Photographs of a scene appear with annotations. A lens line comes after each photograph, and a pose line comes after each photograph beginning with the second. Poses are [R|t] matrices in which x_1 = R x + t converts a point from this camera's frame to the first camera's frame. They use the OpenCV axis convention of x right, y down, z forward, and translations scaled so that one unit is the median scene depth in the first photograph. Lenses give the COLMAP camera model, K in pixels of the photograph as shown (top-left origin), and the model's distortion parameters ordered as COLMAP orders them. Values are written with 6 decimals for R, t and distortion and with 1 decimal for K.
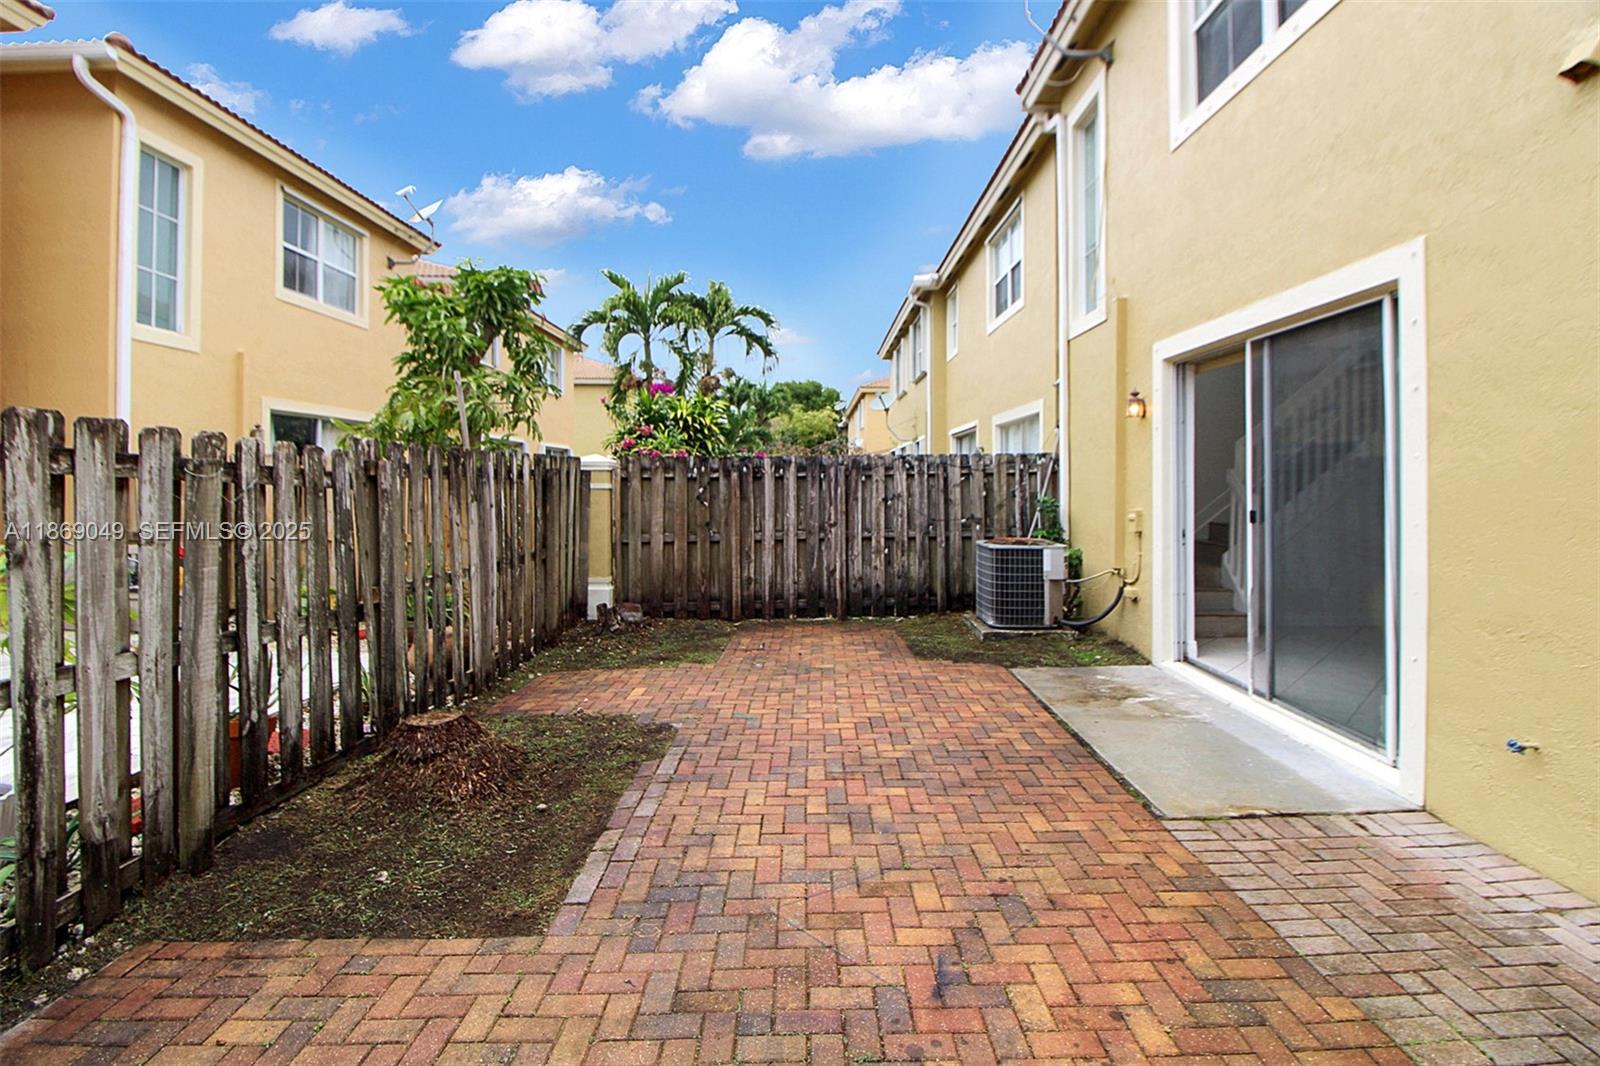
lens RADIAL K [[750.8, 0, 814.4], [0, 750.8, 478.5], [0, 0, 1]] dist [0.003613, -0.012852]
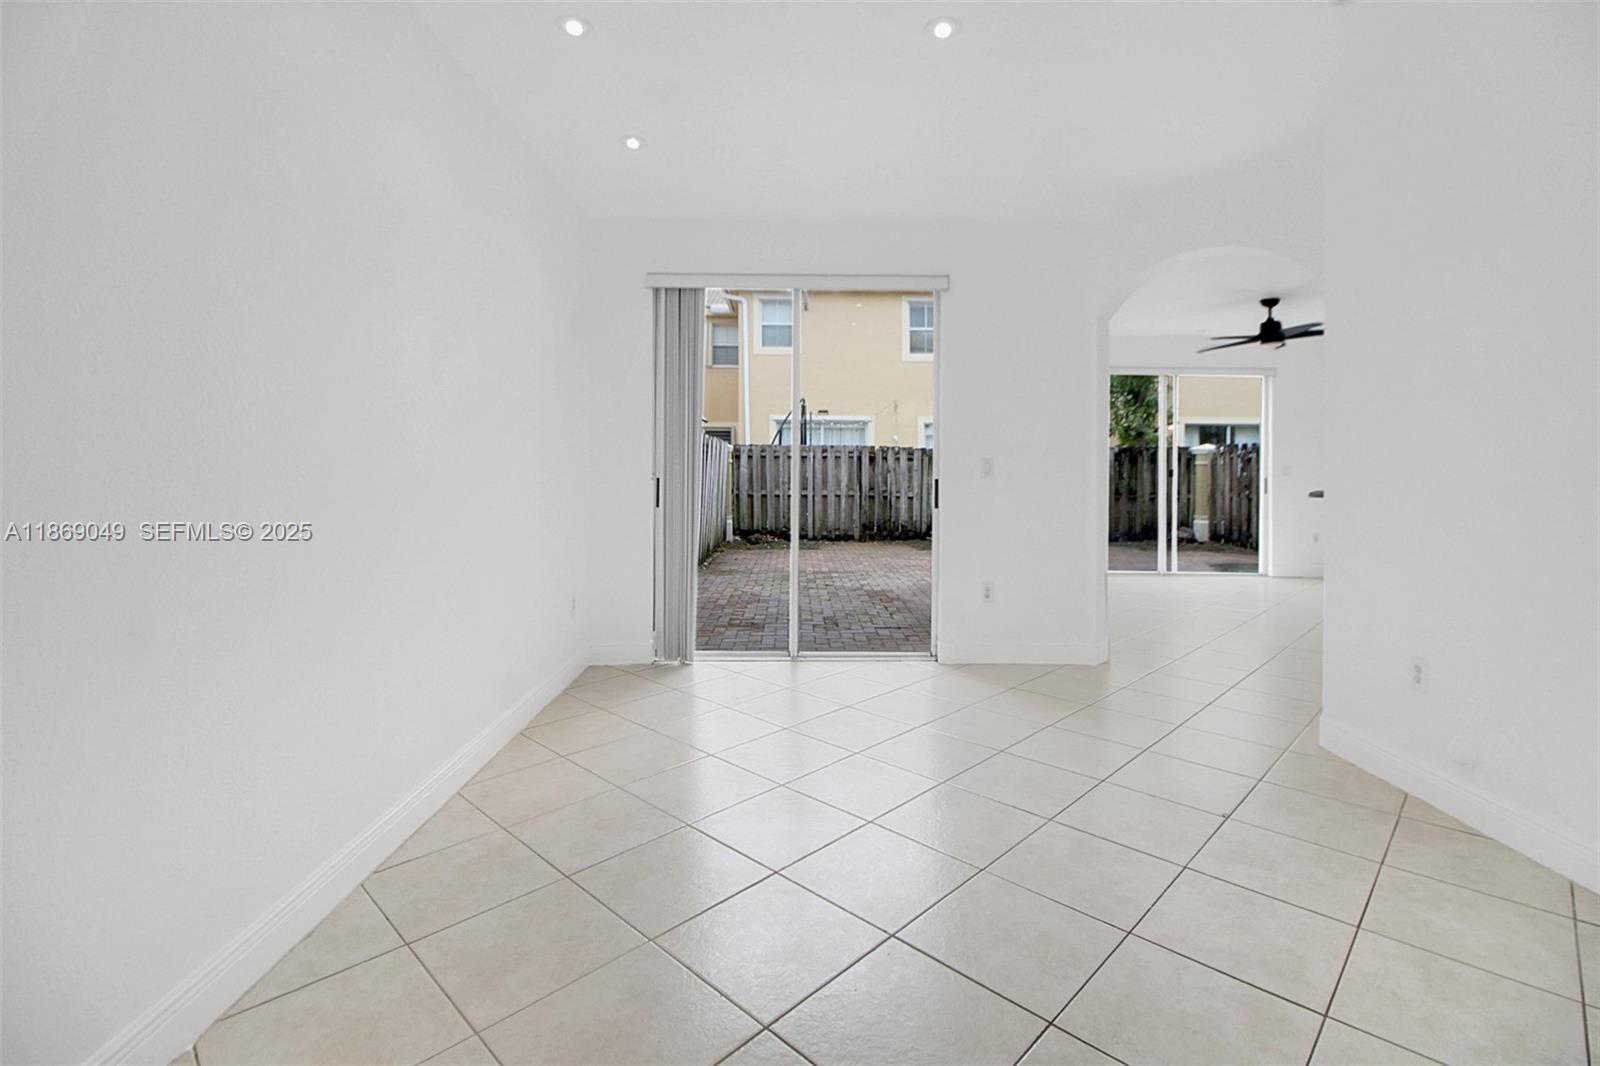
lens RADIAL K [[750.8, 0, 814.4], [0, 750.8, 478.5], [0, 0, 1]] dist [0.003613, -0.012852]
pose [[0.025636, 0.012141, -0.999598, 1.868214], [-0.001872, 0.999925, 0.012097, 0.034910], [0.999670, 0.001561, 0.025657, 0.082309]]
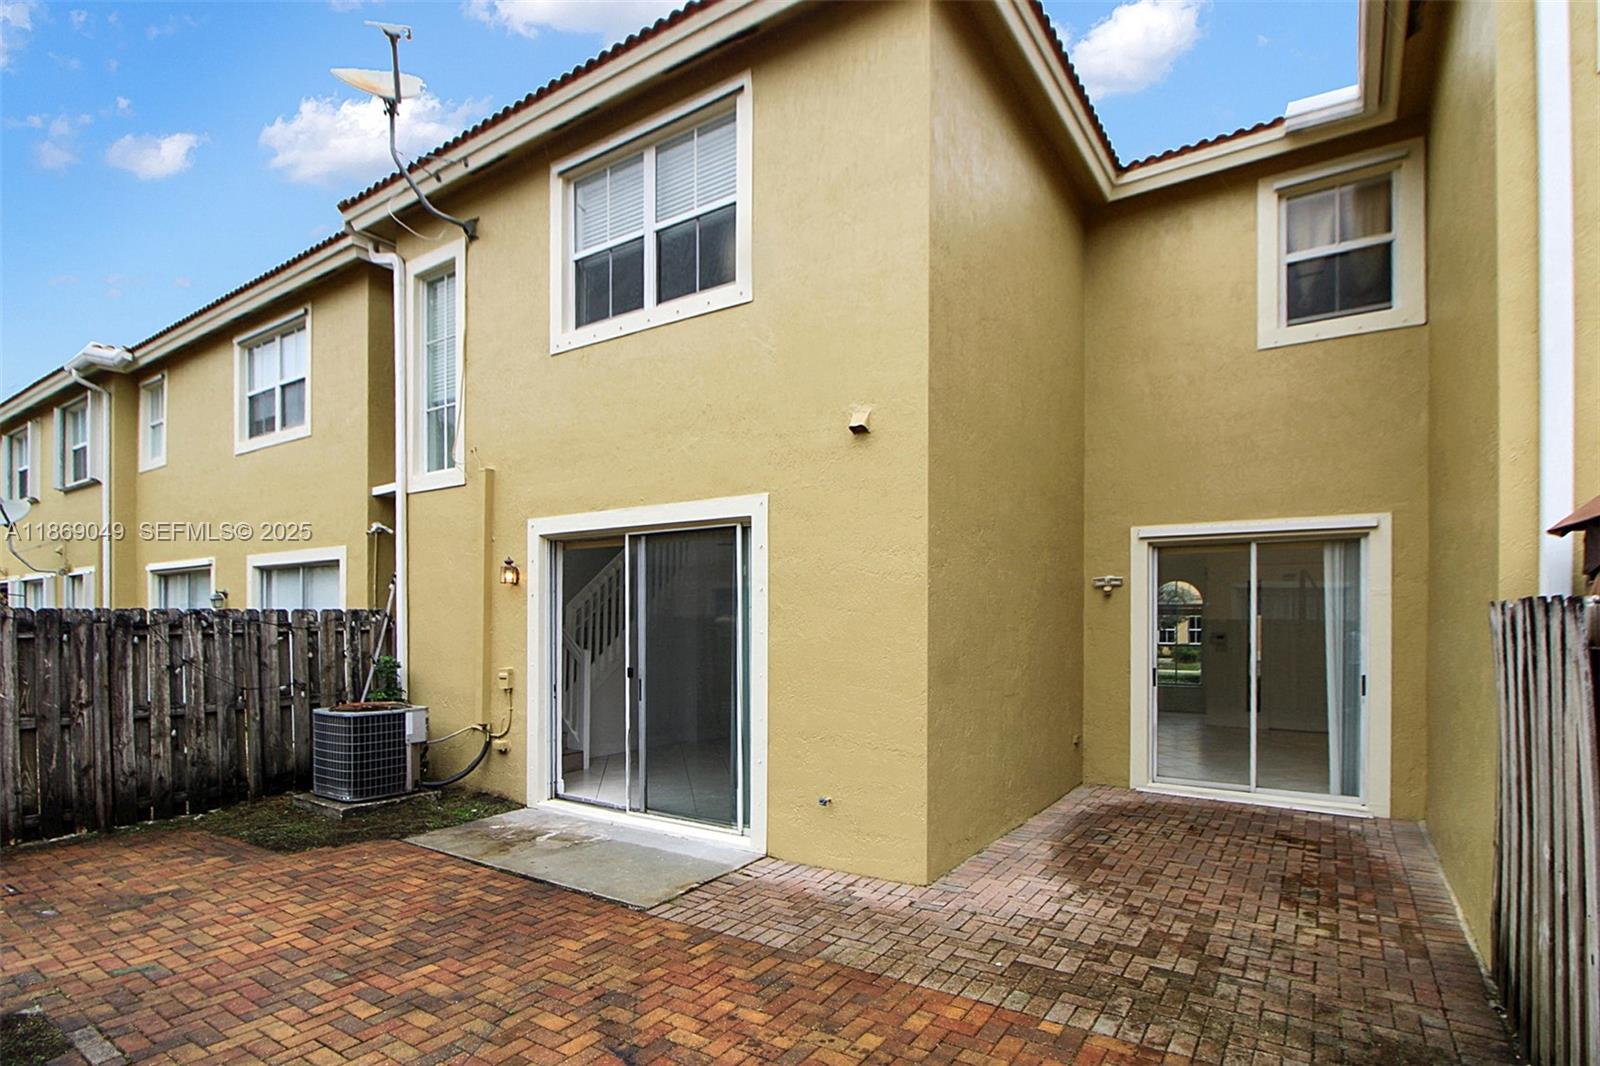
lens RADIAL K [[795.3, 0, 820.0], [0, 795.3, 628.9], [0, 0, 1]] dist [0.003085, -0.019666]
pose [[0.552256, -0.006962, 0.833646, -0.290715], [-0.004792, 0.999922, 0.011526, -0.032036], [-0.833661, -0.010360, 0.552179, -0.011722]]
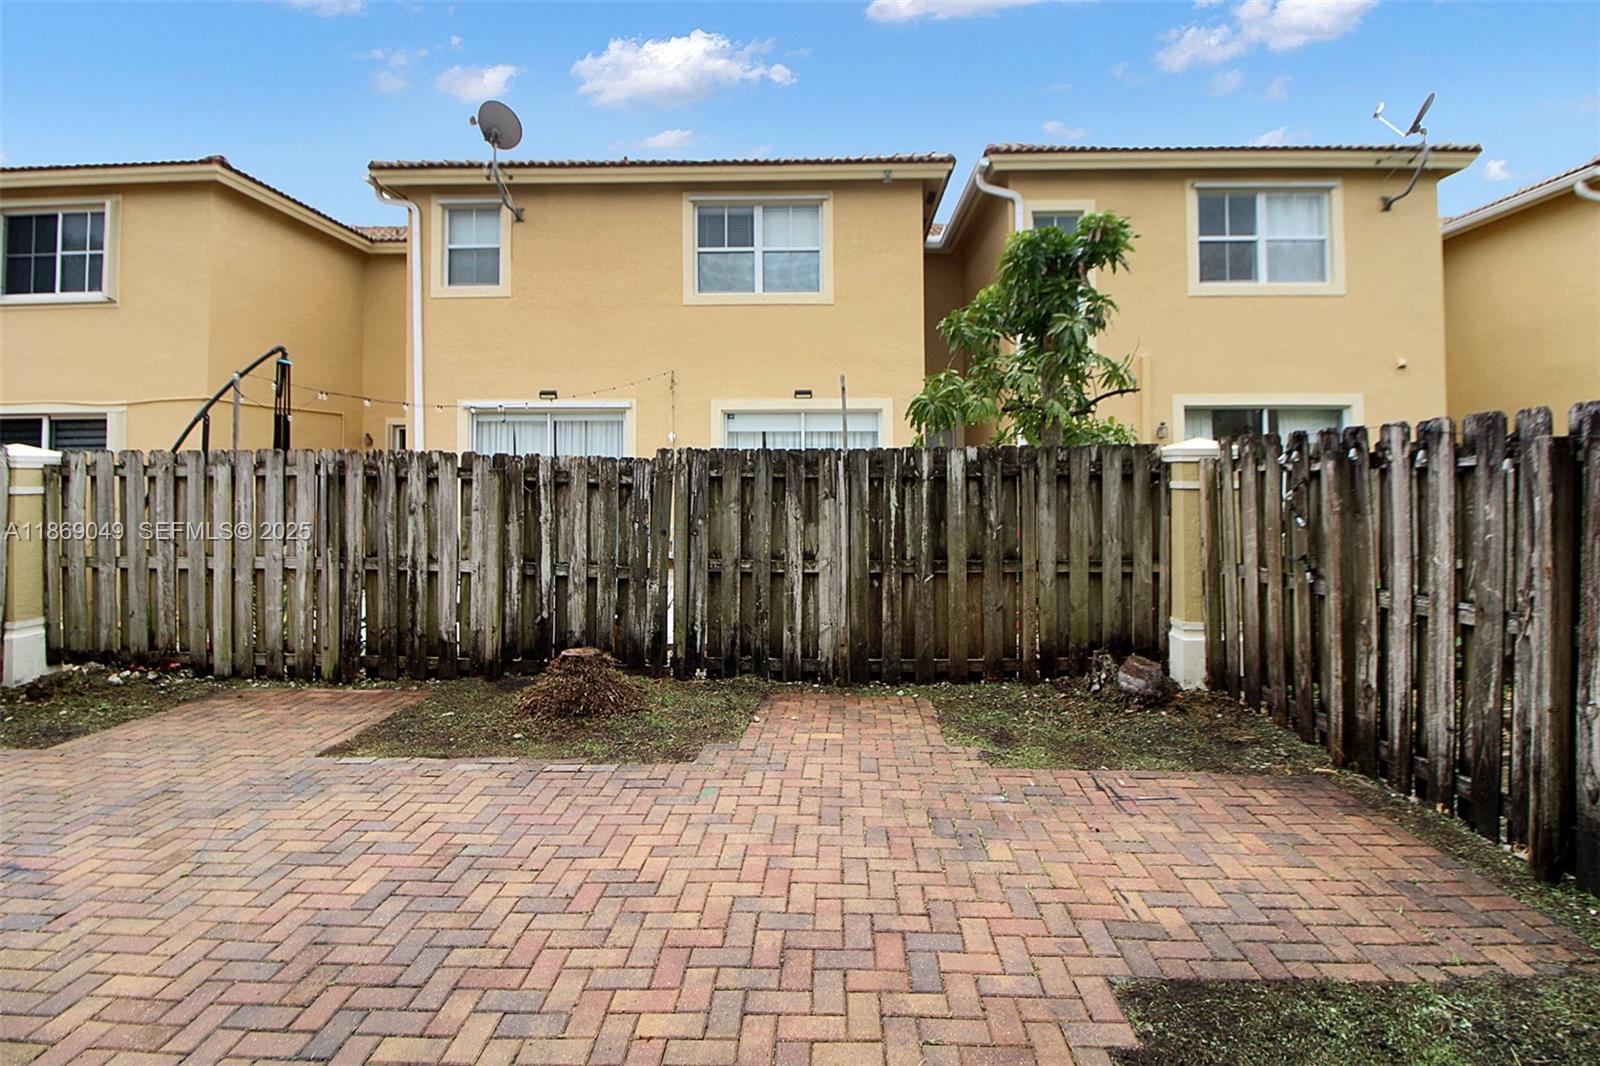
lens RADIAL K [[743.0, 0, 813.1], [0, 743.0, 465.5], [0, 0, 1]] dist [-0.000667, -0.010209]
pose [[-0.029282, -0.012861, -0.999488, 0.518071], [0.006827, 0.999891, -0.013066, -0.001660], [0.999548, -0.007206, -0.029191, 0.897957]]
